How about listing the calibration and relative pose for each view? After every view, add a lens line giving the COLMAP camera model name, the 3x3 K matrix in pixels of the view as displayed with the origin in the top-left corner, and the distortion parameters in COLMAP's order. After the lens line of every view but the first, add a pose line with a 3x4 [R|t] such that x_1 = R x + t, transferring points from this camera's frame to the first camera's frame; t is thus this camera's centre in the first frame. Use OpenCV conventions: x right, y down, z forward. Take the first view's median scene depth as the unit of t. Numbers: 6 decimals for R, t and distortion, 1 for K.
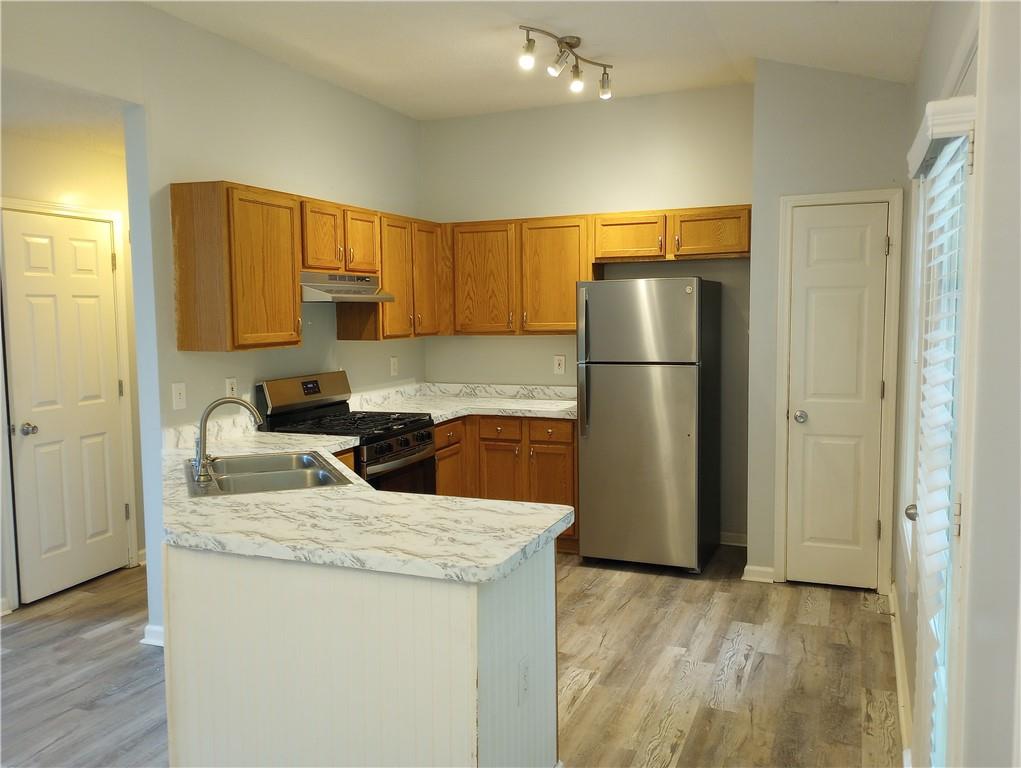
lens RADIAL K [[833.8, 0, 503.7], [0, 833.8, 375.8], [0, 0, 1]] dist [0.044918, -0.044070]
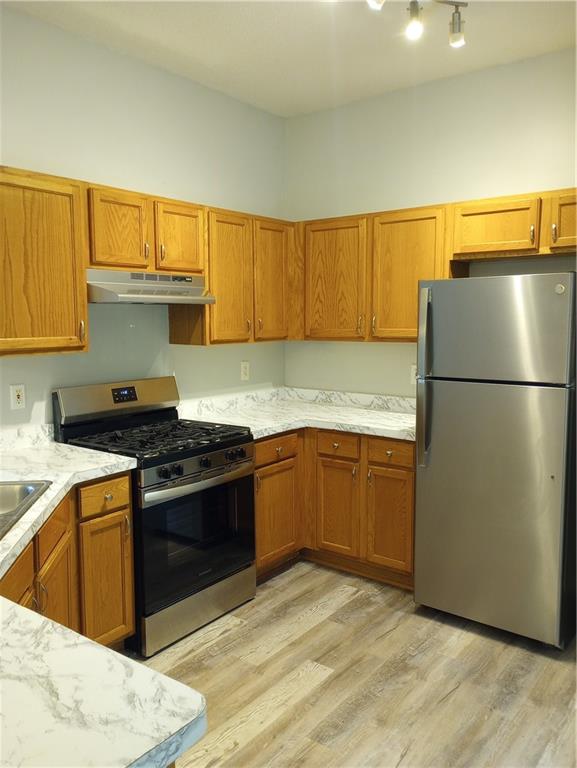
lens RADIAL K [[627.2, 0, 284.9], [0, 627.2, 380.5], [0, 0, 1]] dist [0.044918, -0.044070]
pose [[0.967245, 0.035840, -0.251301, 0.118705], [-0.029197, 0.999120, 0.030112, -0.027759], [0.252159, -0.021789, 0.967440, 0.352108]]
